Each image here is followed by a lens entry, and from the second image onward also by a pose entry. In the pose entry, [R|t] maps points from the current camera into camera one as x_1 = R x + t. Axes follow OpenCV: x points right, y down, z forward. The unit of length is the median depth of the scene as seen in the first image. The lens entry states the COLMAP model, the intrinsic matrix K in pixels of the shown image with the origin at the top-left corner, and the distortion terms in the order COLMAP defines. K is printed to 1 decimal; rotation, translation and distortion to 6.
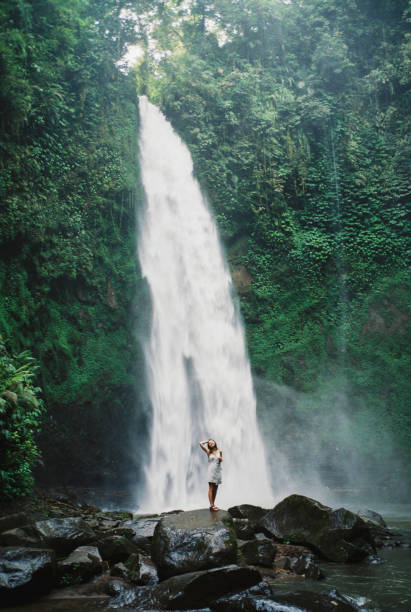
lens RADIAL K [[634.5, 0, 202.0], [0, 634.5, 306.8], [0, 0, 1]] dist [-0.036992, -0.006729]
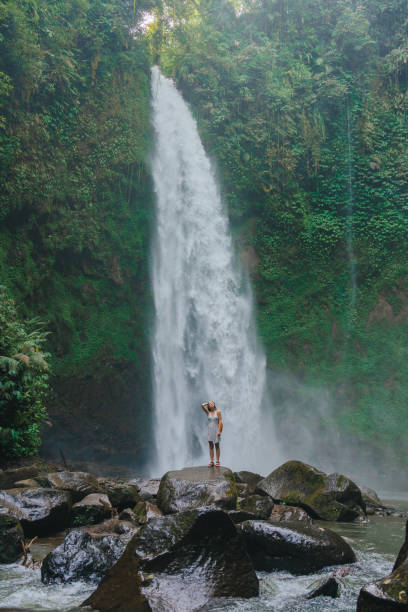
lens RADIAL K [[657.9, 0, 206.2], [0, 657.9, 307.4], [0, 0, 1]] dist [0.015004, 0.006944]
pose [[0.999120, 0.041913, 0.001525, -0.002548], [-0.041939, 0.998734, 0.027784, 0.004818], [-0.000359, -0.027824, 0.999613, -0.024839]]
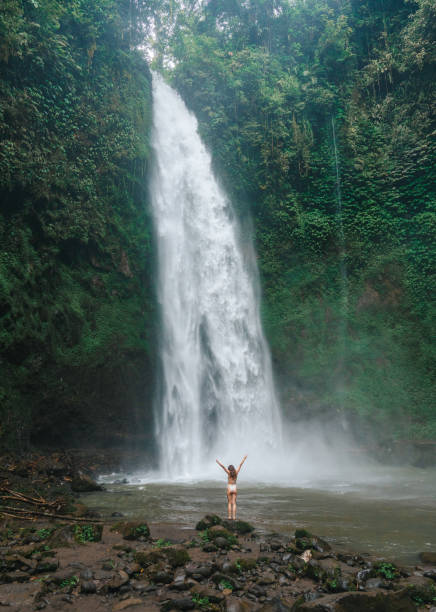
lens RADIAL K [[447.9, 0, 219.0], [0, 447.9, 326.7], [0, 0, 1]] dist [-0.004469, 0.000868]
pose [[0.999857, 0.003068, 0.016608, -0.001364], [-0.003747, 0.999152, 0.041000, 0.049724], [-0.016468, -0.041056, 0.999021, 0.239931]]
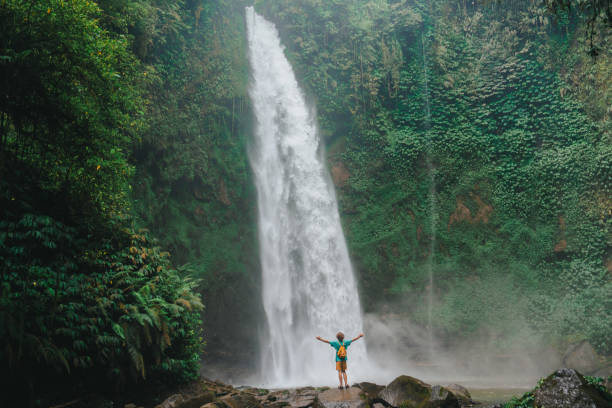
lens RADIAL K [[634.9, 0, 308.0], [0, 634.9, 206.1], [0, 0, 1]] dist [0.018795, -0.000542]
pose [[0.999530, -0.007975, 0.029607, -0.027508], [0.006745, 0.999120, 0.041395, -0.036382], [-0.029911, -0.041176, 0.998704, -0.101757]]
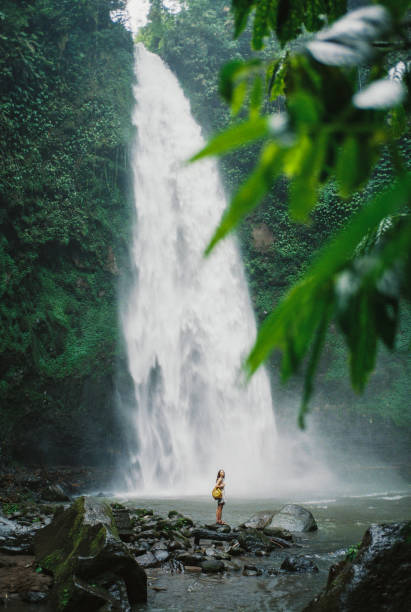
lens RADIAL K [[631.0, 0, 207.8], [0, 631.0, 303.0], [0, 0, 1]] dist [-0.062136, 0.024934]
pose [[0.990531, -0.039764, -0.131401, 0.104545], [0.044185, 0.998545, 0.030903, 0.019146], [0.129981, -0.036416, 0.990848, 0.092408]]
